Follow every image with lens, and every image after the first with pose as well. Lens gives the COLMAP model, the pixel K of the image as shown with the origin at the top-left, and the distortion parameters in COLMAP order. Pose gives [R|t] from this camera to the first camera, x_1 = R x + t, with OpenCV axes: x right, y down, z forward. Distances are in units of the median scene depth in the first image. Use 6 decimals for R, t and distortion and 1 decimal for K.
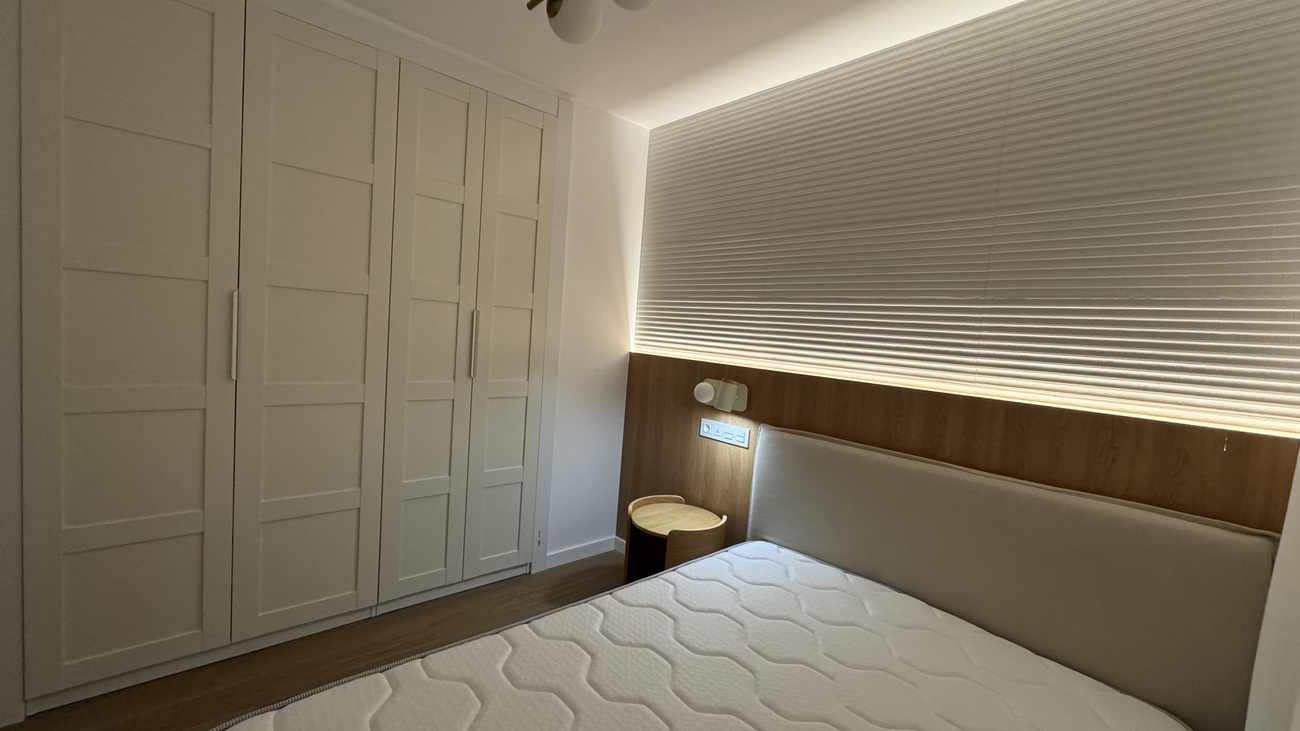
lens RADIAL K [[519.9, 0, 647.3], [0, 519.9, 364.5], [0, 0, 1]] dist [-0.003385, -0.000065]
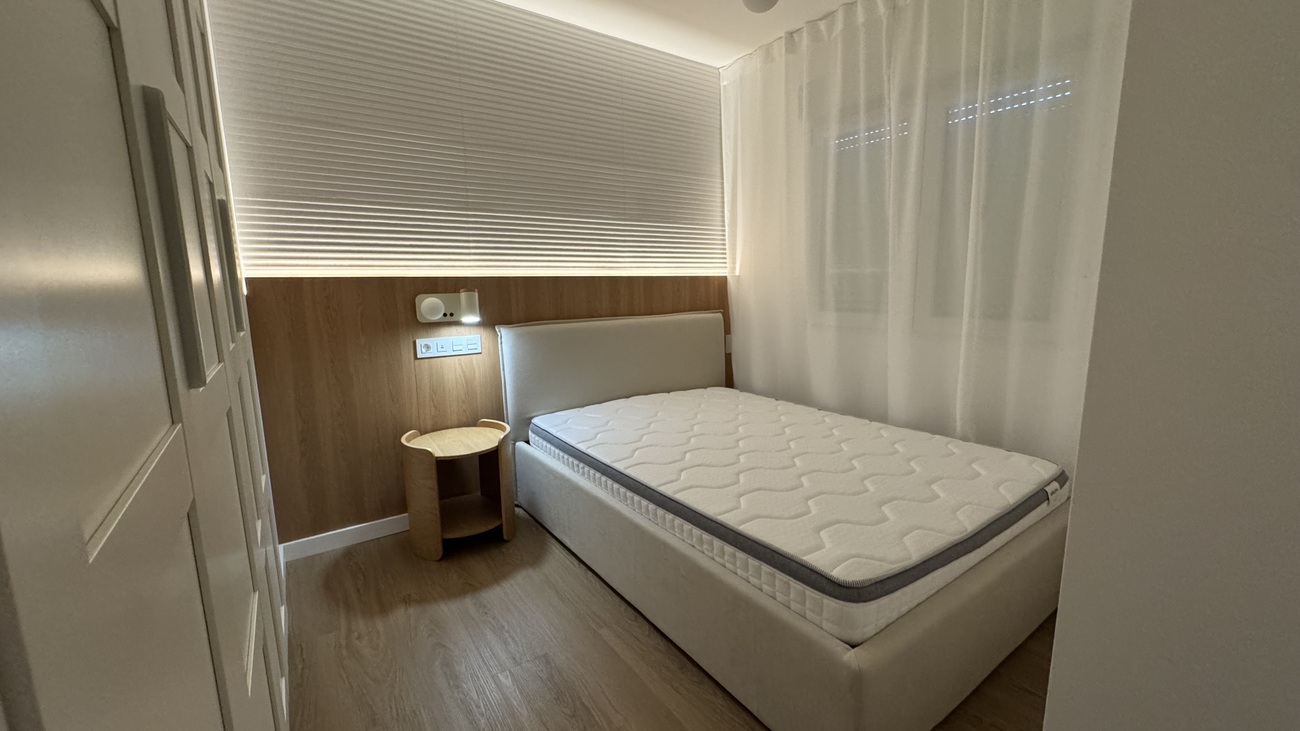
lens RADIAL K [[519.9, 0, 647.3], [0, 519.9, 364.5], [0, 0, 1]] dist [-0.003385, -0.000065]
pose [[0.112720, -0.230171, 0.966600, -0.785988], [0.088205, 0.971277, 0.220998, -0.020752], [-0.989704, 0.060348, 0.129784, 0.512368]]
